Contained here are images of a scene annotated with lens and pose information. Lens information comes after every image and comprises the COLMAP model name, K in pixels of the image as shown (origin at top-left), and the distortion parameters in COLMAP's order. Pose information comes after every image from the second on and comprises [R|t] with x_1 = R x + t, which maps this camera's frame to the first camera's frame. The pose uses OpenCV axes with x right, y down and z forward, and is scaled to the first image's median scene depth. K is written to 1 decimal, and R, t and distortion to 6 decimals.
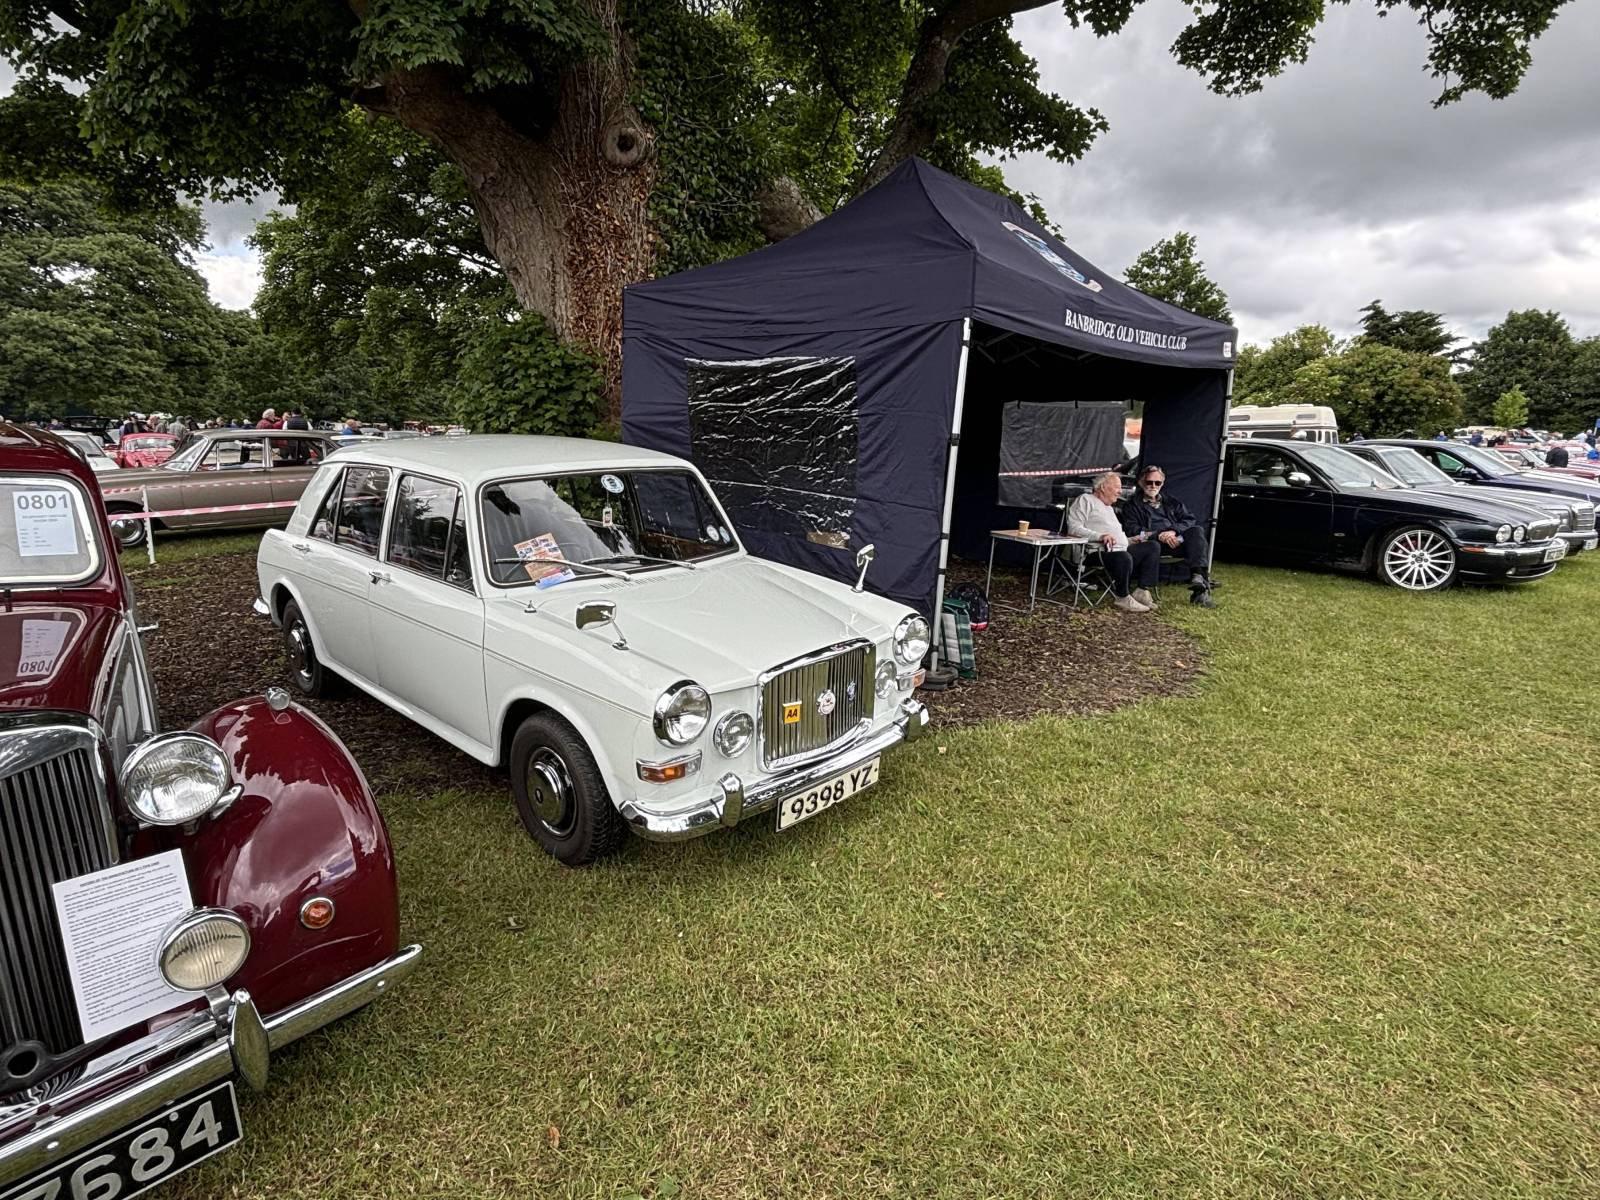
lens RADIAL K [[933.6, 0, 800.0], [0, 933.6, 600.0], [0, 0, 1]] dist [0.001273, -0.001957]
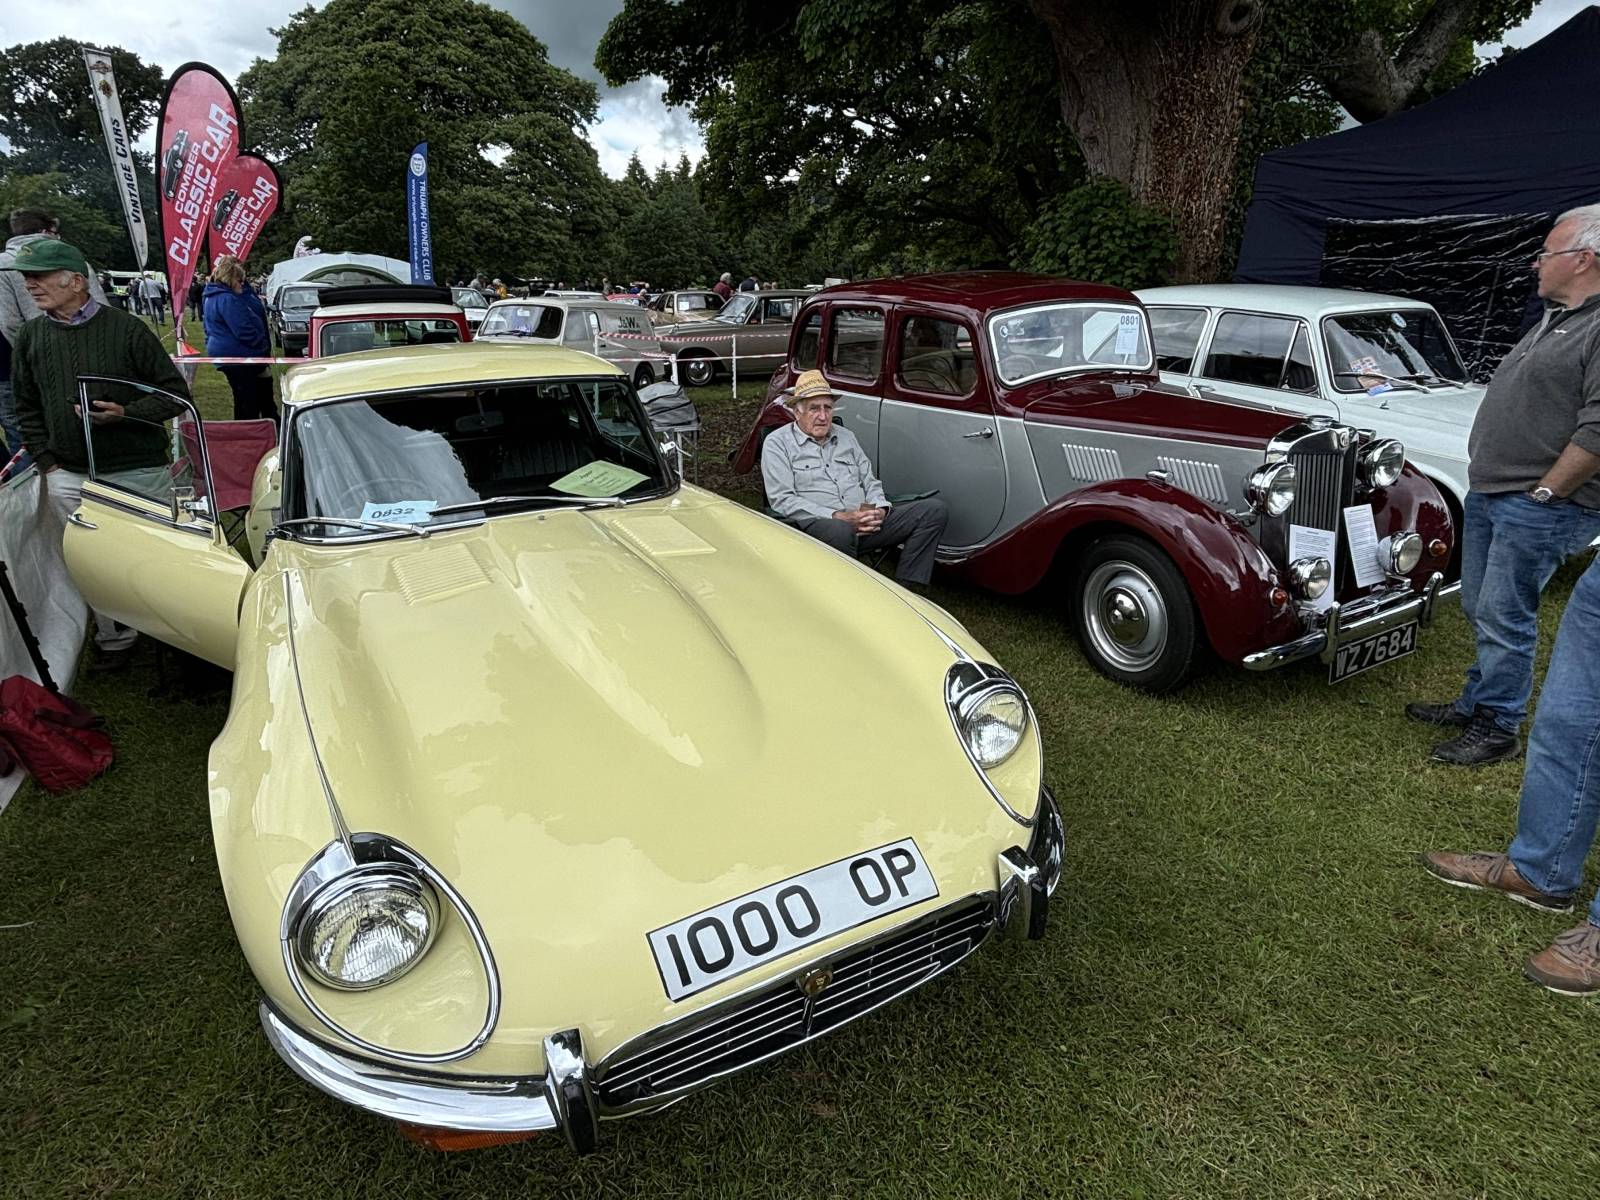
lens RADIAL K [[933.6, 0, 800.0], [0, 933.6, 600.0], [0, 0, 1]] dist [0.001273, -0.001957]
pose [[0.950100, 0.094969, -0.297139, -0.266326], [-0.053233, 0.987919, 0.145539, 0.055314], [0.307371, -0.122459, 0.943677, -0.259089]]
